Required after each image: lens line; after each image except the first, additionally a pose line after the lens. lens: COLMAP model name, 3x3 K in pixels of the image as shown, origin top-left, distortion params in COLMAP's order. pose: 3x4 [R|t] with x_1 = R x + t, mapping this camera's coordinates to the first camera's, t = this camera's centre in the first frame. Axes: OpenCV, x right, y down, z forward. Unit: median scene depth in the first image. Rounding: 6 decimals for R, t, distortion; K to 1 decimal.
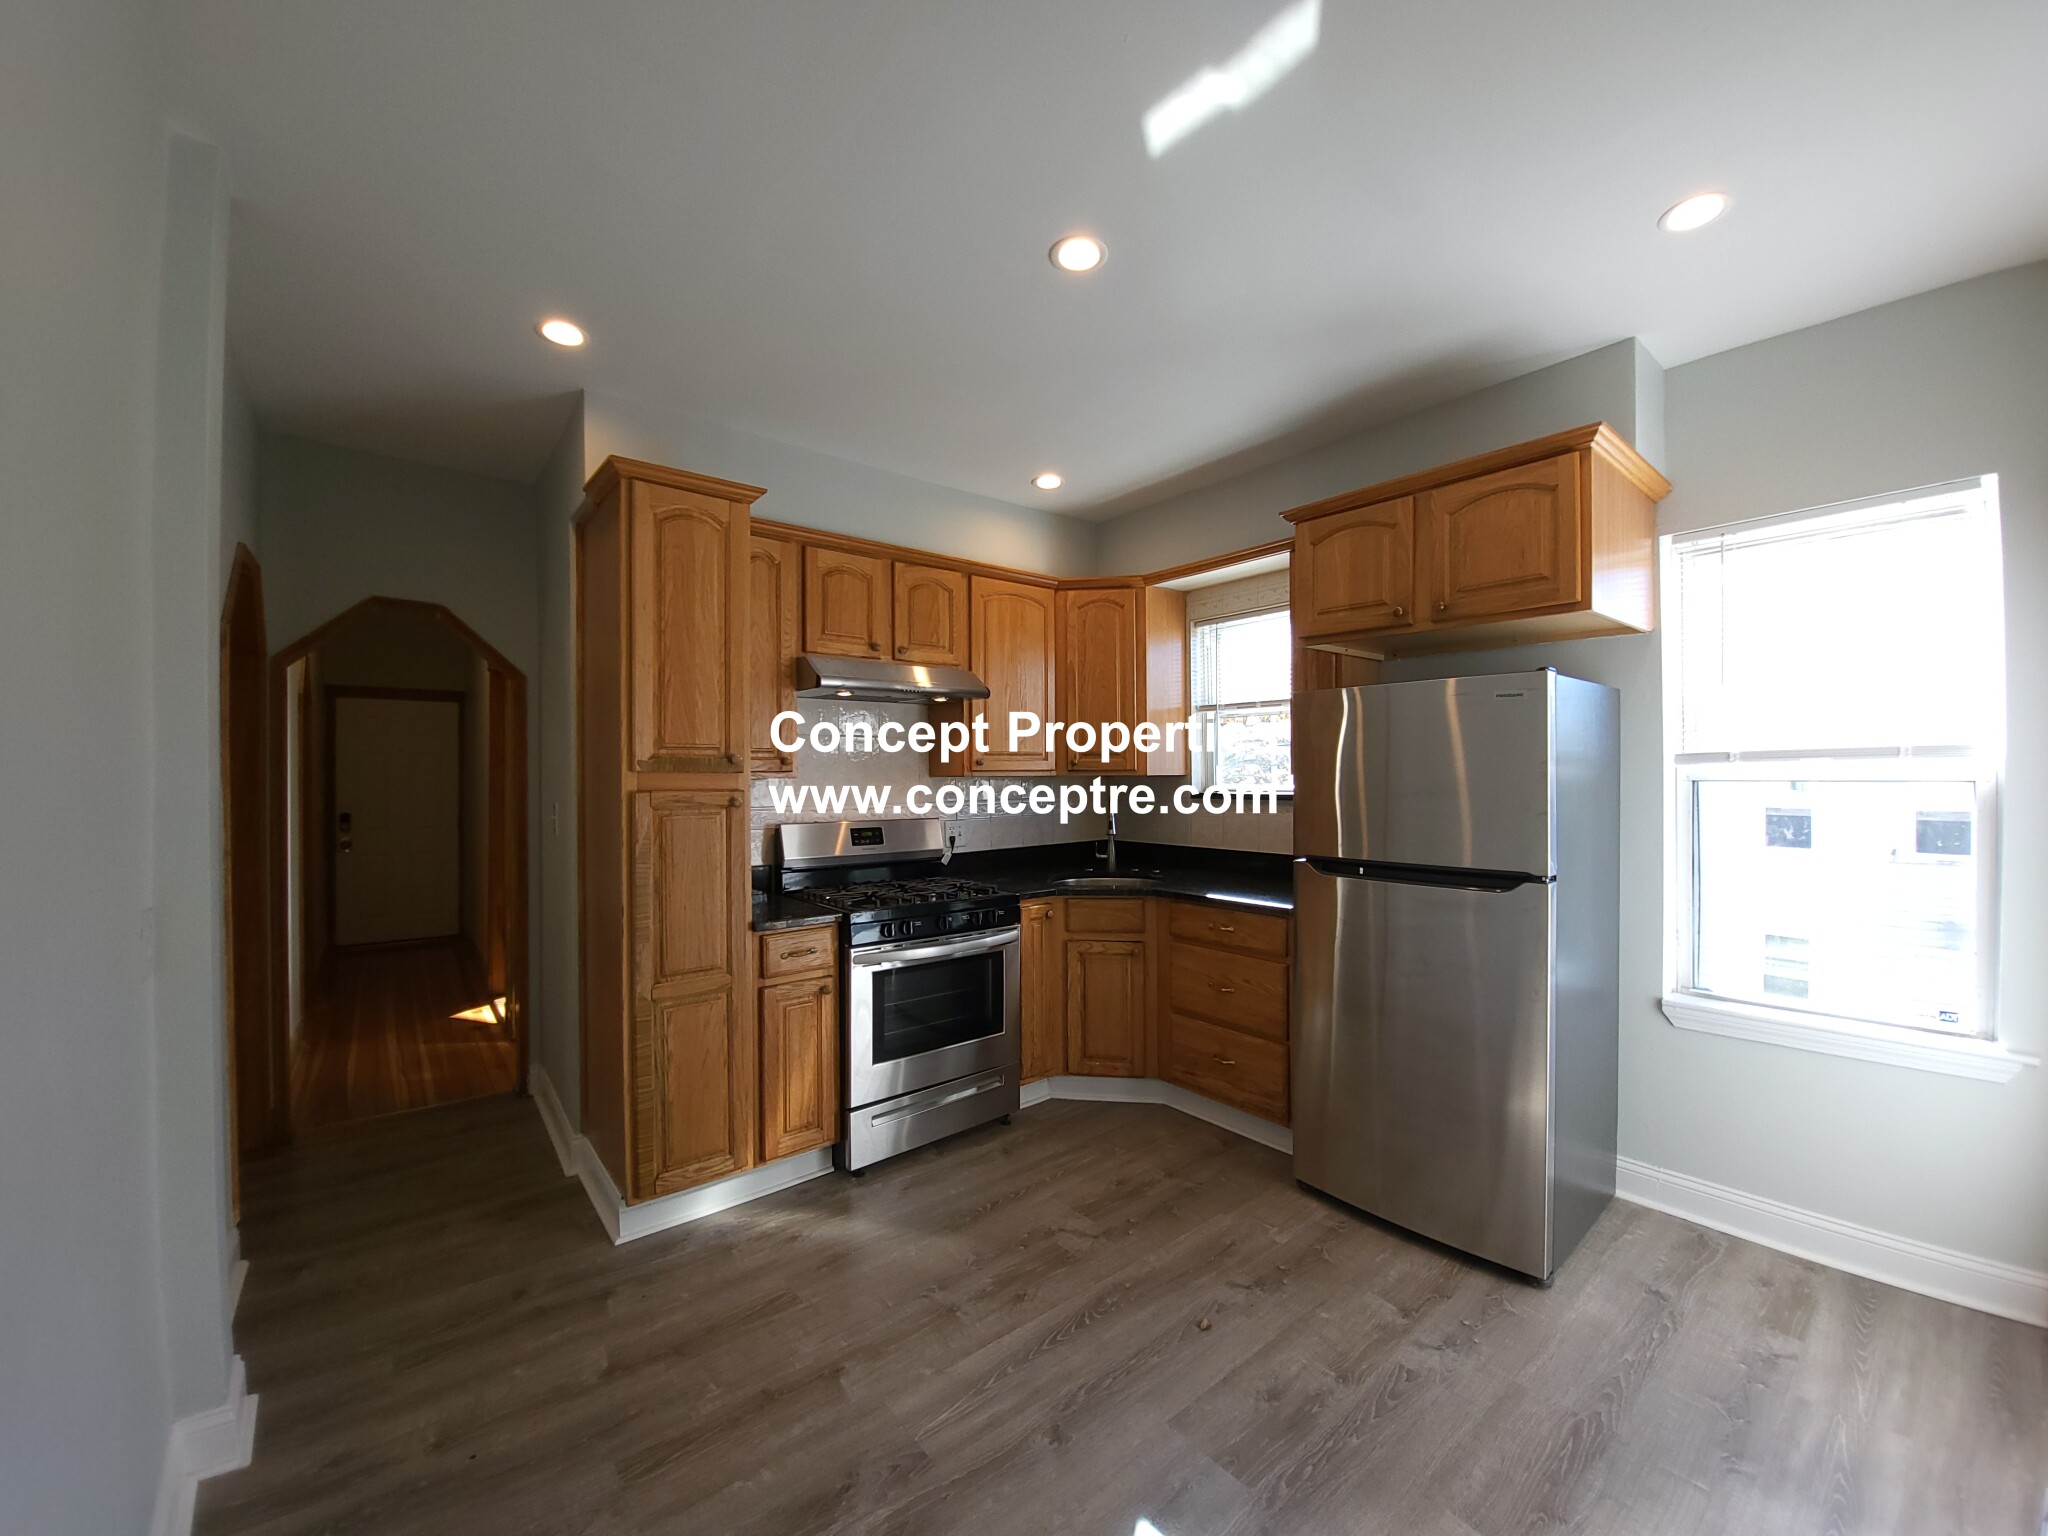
lens RADIAL K [[807.2, 0, 1039.7], [0, 807.2, 777.1], [0, 0, 1]] dist [-0.000597, -0.011439]
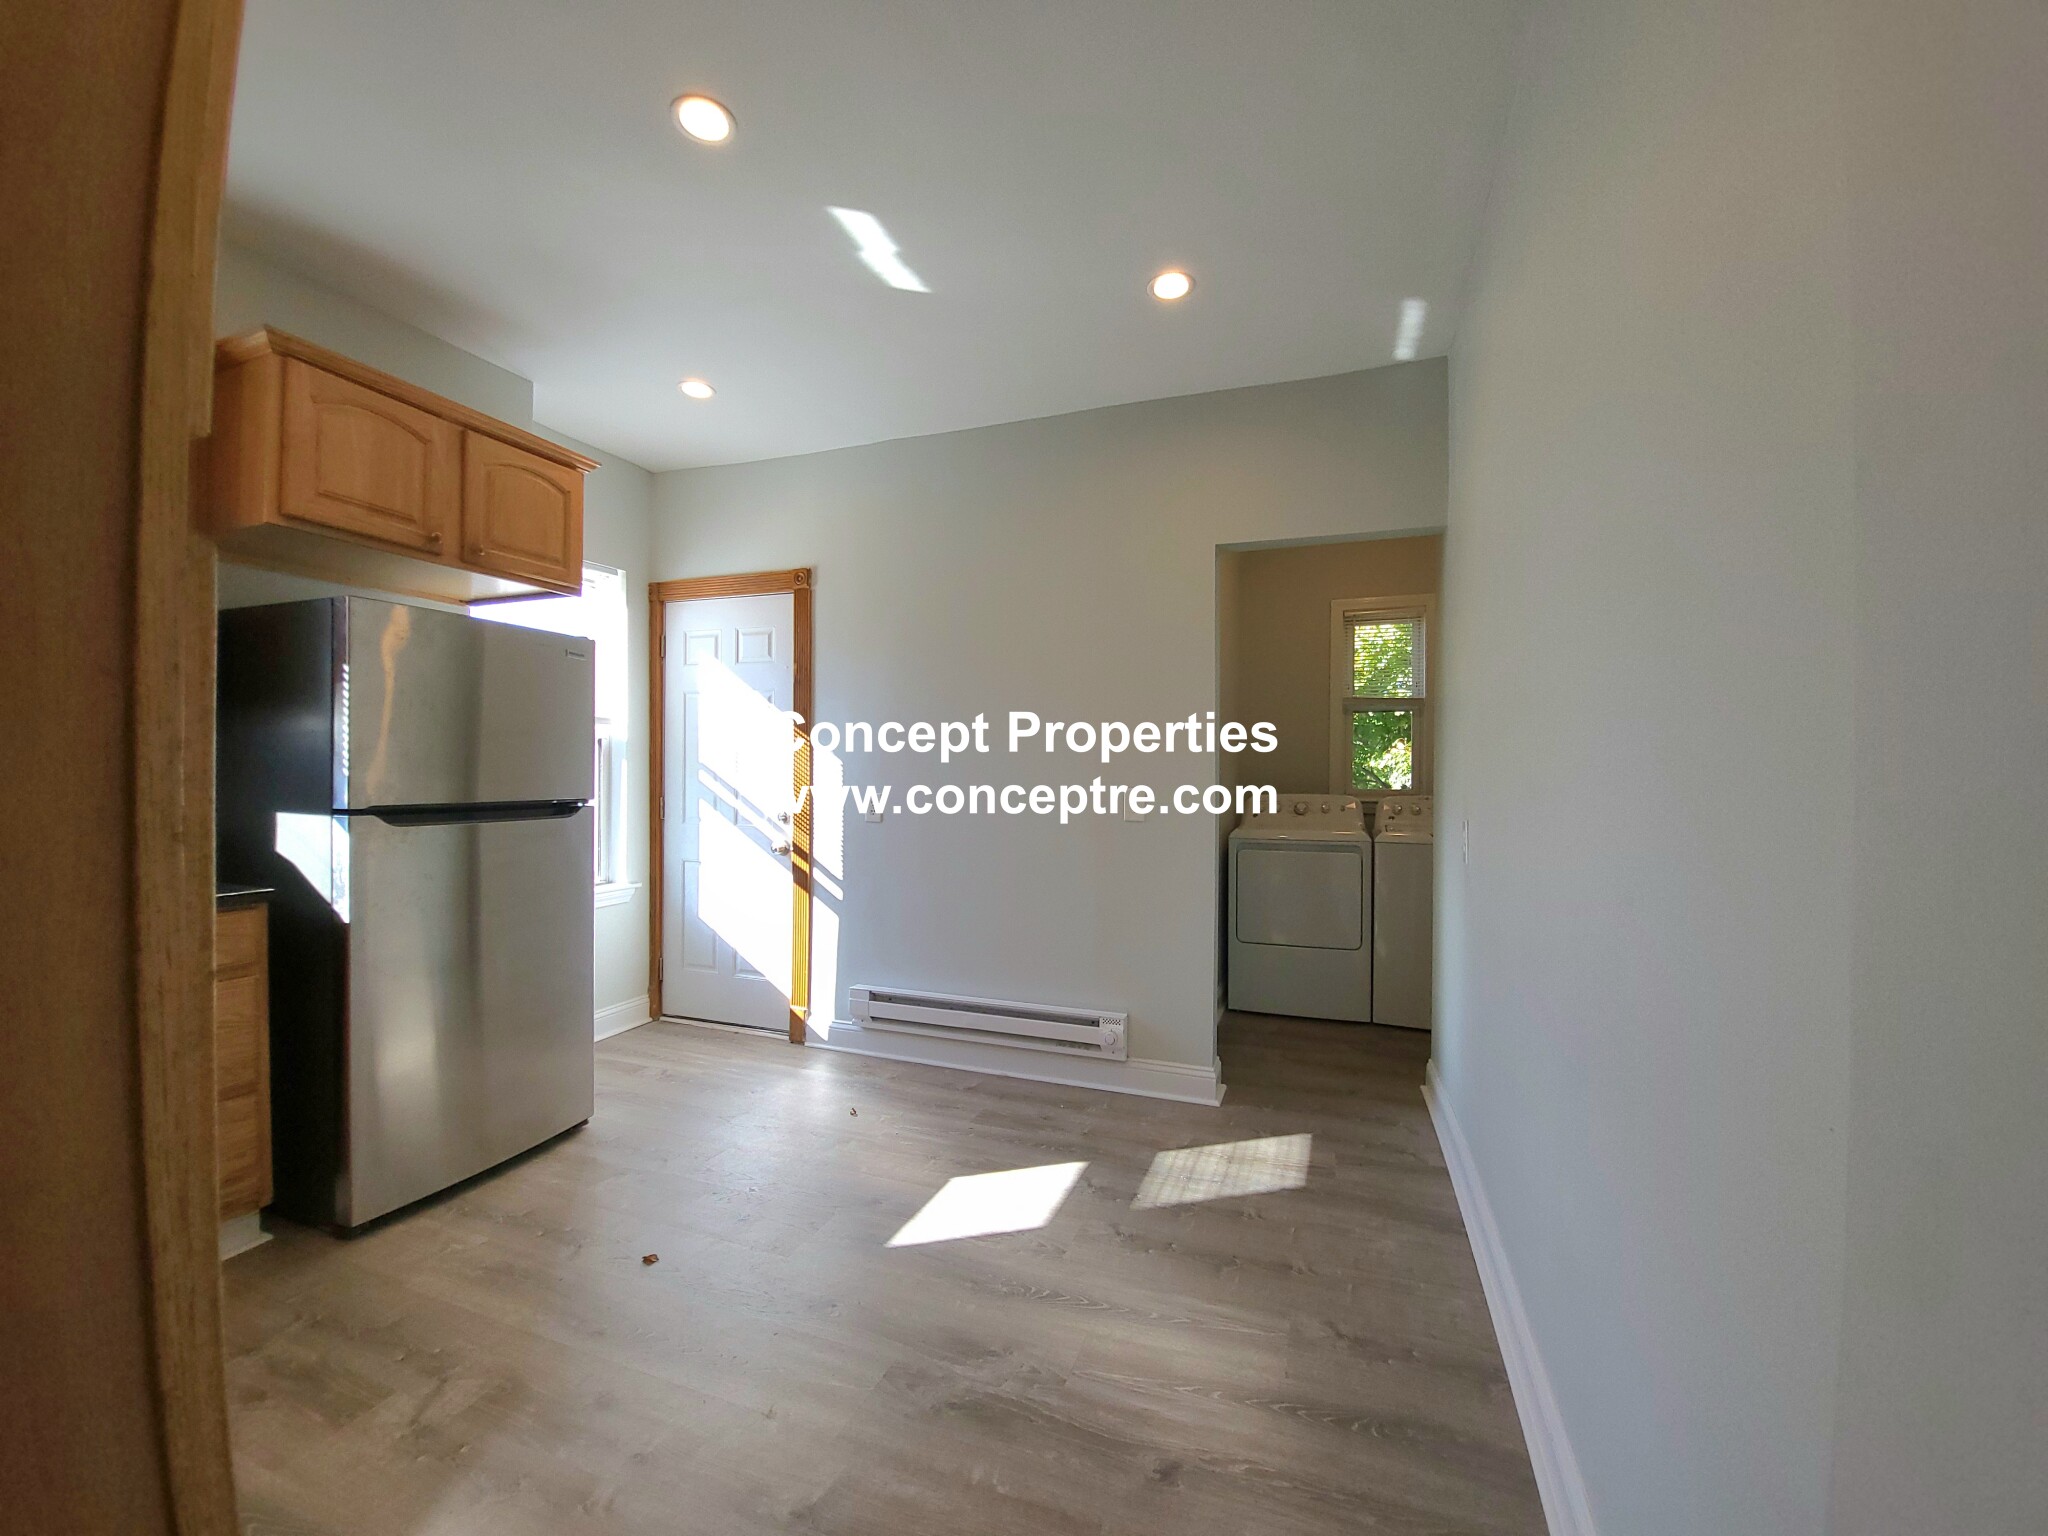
lens RADIAL K [[807.2, 0, 1039.7], [0, 807.2, 777.1], [0, 0, 1]] dist [-0.000597, -0.011439]
pose [[-0.501229, -0.002454, 0.865311, -0.746472], [0.001456, 0.999992, 0.003679, 0.073107], [-0.865314, 0.003104, -0.501221, 0.909333]]
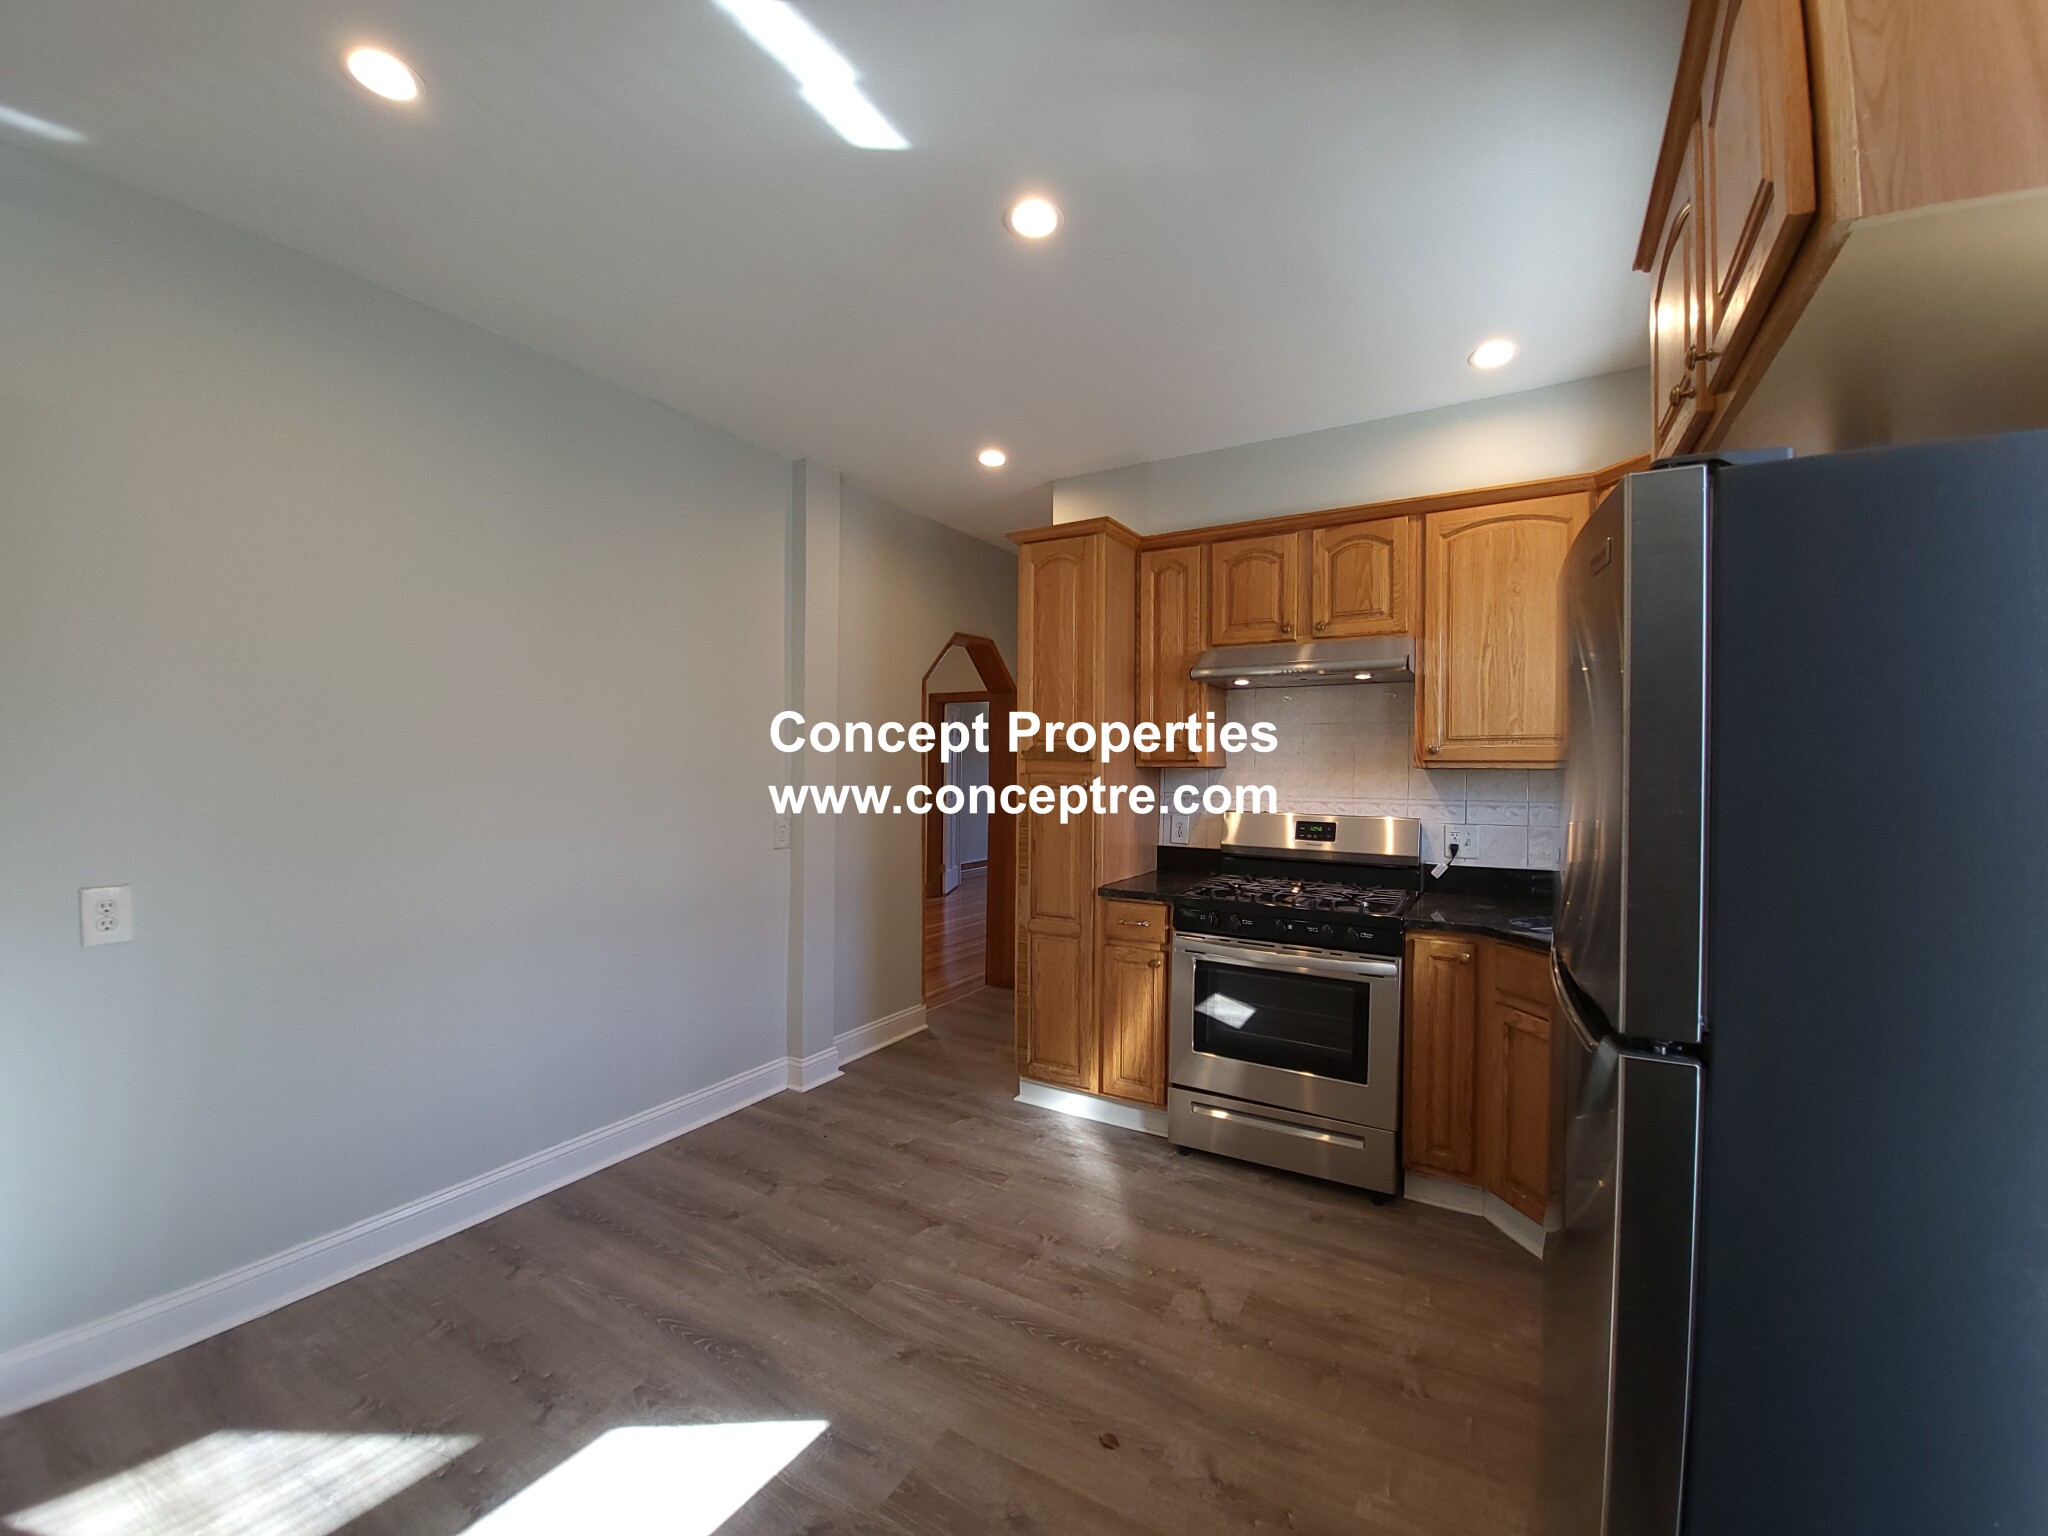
lens RADIAL K [[807.2, 0, 1039.7], [0, 807.2, 777.1], [0, 0, 1]] dist [-0.000597, -0.011439]
pose [[0.344087, 0.015940, -0.938802, 0.780430], [-0.014972, 0.999822, 0.011489, 0.007603], [0.938818, 0.010103, 0.344265, 0.549518]]
